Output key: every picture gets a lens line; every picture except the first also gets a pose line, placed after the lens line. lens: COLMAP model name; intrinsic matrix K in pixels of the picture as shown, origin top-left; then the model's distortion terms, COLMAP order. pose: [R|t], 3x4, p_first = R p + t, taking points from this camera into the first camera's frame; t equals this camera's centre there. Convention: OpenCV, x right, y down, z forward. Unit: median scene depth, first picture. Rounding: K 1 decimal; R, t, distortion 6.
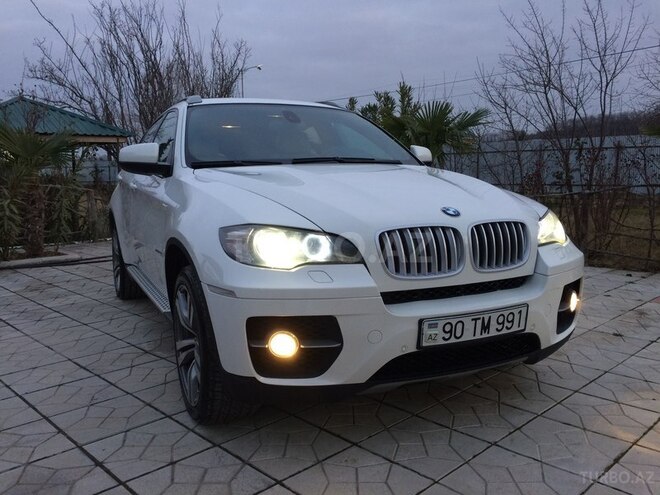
lens RADIAL K [[568.9, 0, 331.0], [0, 568.9, 226.3], [0, 0, 1]] dist [0.011956, 0.008504]
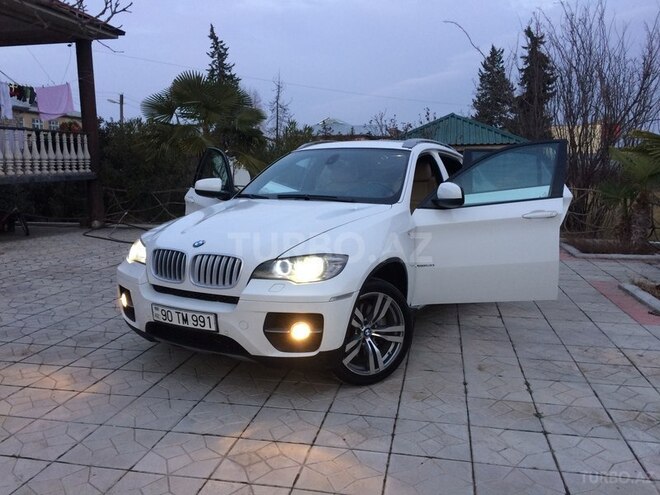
lens RADIAL K [[559.5, 0, 328.0], [0, 559.5, 239.3], [0, 0, 1]] dist [0.067935, -0.105227]
pose [[0.571618, 0.120995, -0.811550, 1.711508], [-0.088523, 0.992389, 0.085605, -0.205991], [0.815731, 0.022908, 0.577978, 0.430148]]
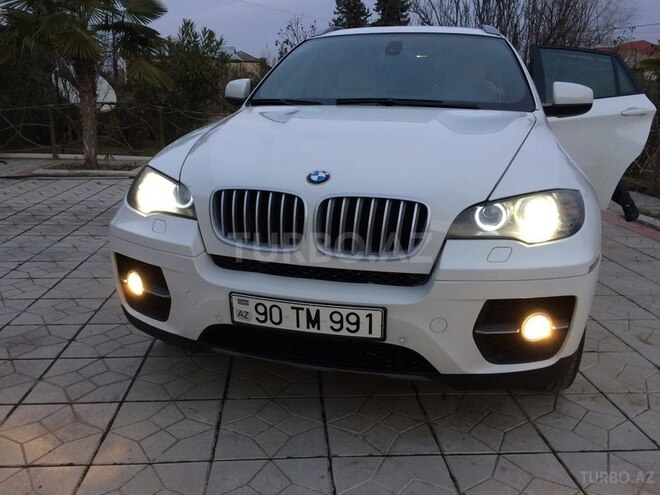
lens RADIAL K [[559.5, 0, 328.0], [0, 559.5, 239.3], [0, 0, 1]] dist [0.067935, -0.105227]
pose [[0.772277, 0.184370, -0.607944, 0.762475], [-0.090965, 0.979192, 0.181405, -0.088715], [0.628739, -0.084794, 0.772979, 0.396375]]
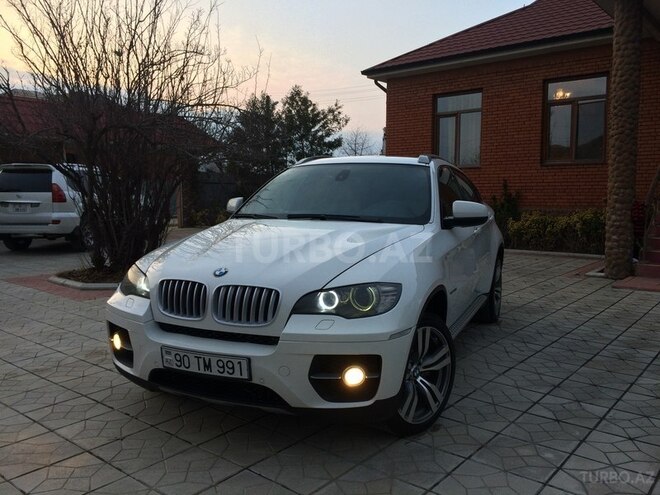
lens RADIAL K [[559.5, 0, 328.0], [0, 559.5, 239.3], [0, 0, 1]] dist [0.067935, -0.105227]
pose [[0.662109, 0.085833, -0.744476, 1.361468], [-0.087109, 0.995500, 0.037303, -0.174678], [0.744328, 0.040152, 0.666607, 0.354460]]
